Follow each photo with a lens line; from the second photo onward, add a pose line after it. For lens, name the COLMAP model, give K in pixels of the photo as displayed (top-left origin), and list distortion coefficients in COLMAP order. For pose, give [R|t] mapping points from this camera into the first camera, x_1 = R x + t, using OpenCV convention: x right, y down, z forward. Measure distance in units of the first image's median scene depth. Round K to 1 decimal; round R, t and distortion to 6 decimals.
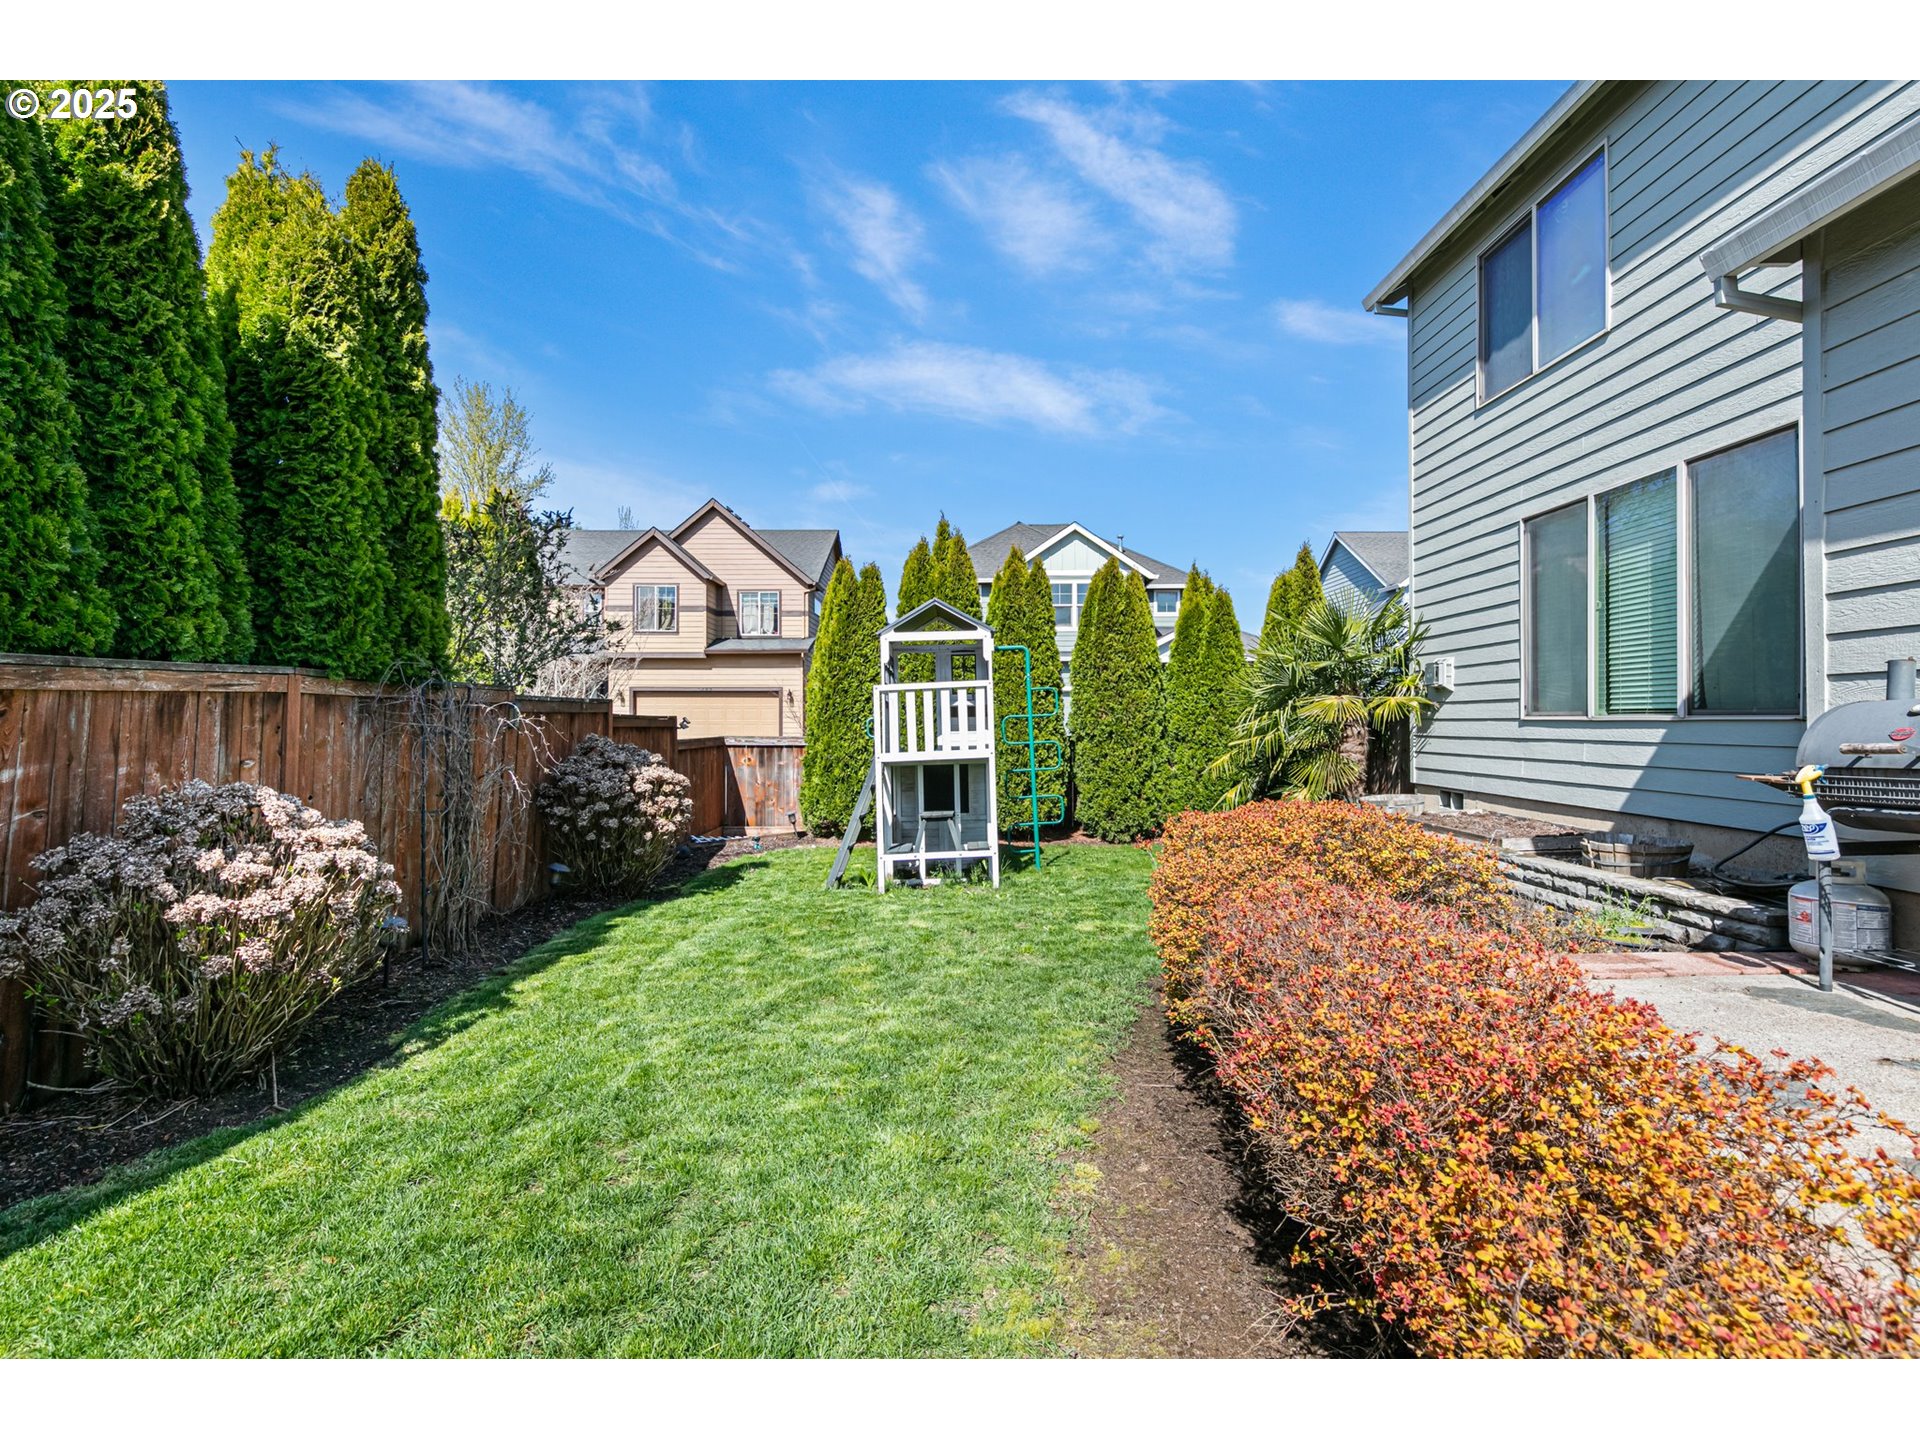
lens RADIAL K [[890.7, 0, 962.7], [0, 890.7, 713.6], [0, 0, 1]] dist [0.001721, -0.000291]
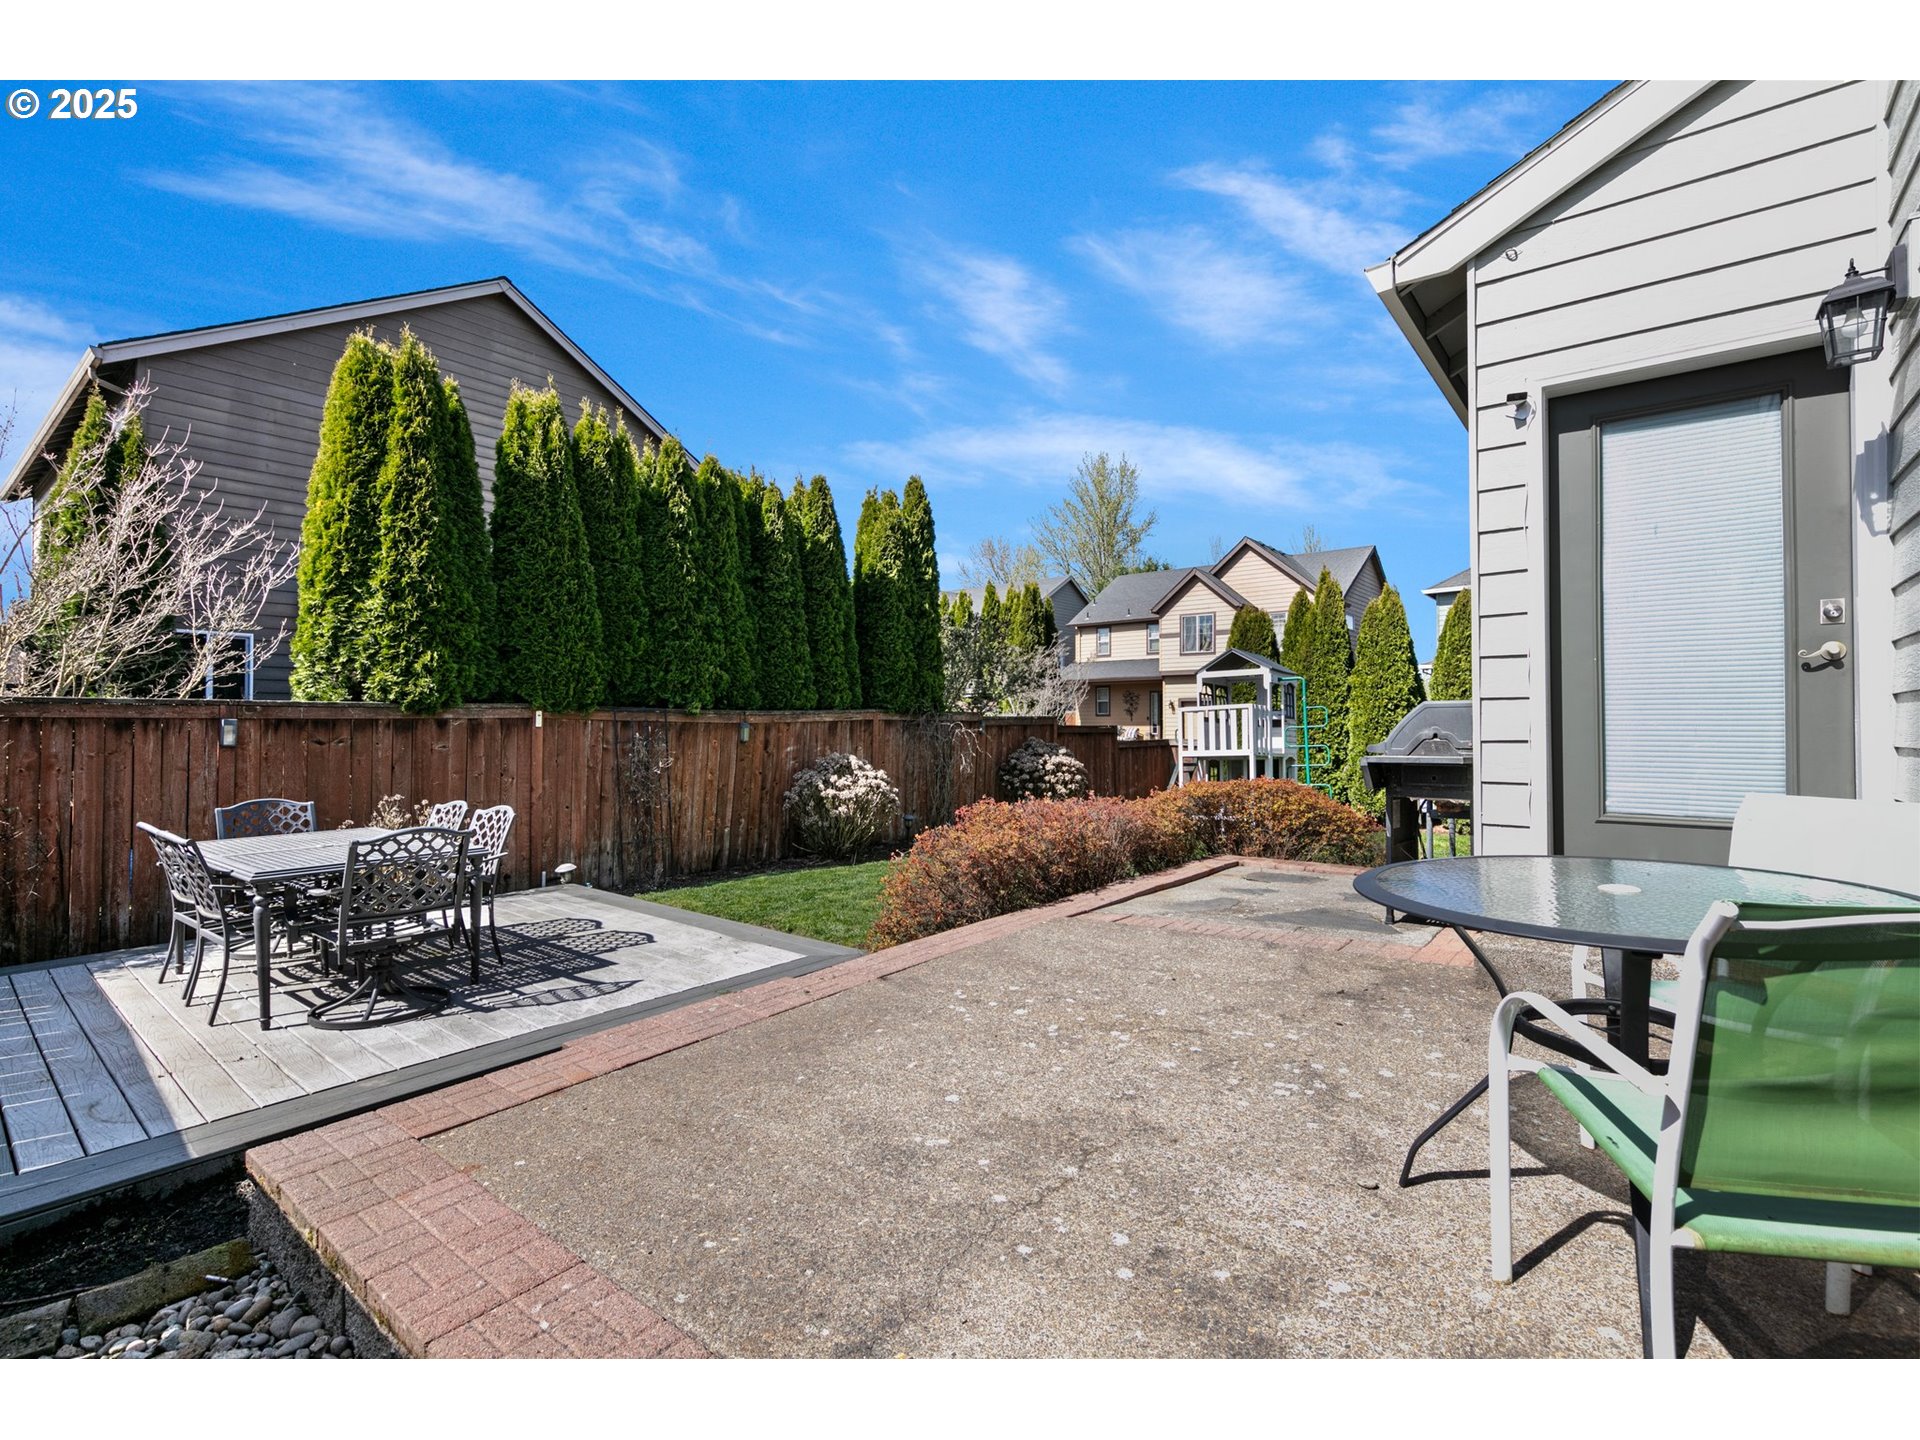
lens RADIAL K [[847.9, 0, 983.6], [0, 847.9, 716.7], [0, 0, 1]] dist [-0.000905, 0.000050]
pose [[0.789702, -0.004478, -0.613474, 0.860594], [0.004680, 0.999988, -0.001275, -0.024915], [0.613472, -0.001864, 0.789714, -0.622701]]
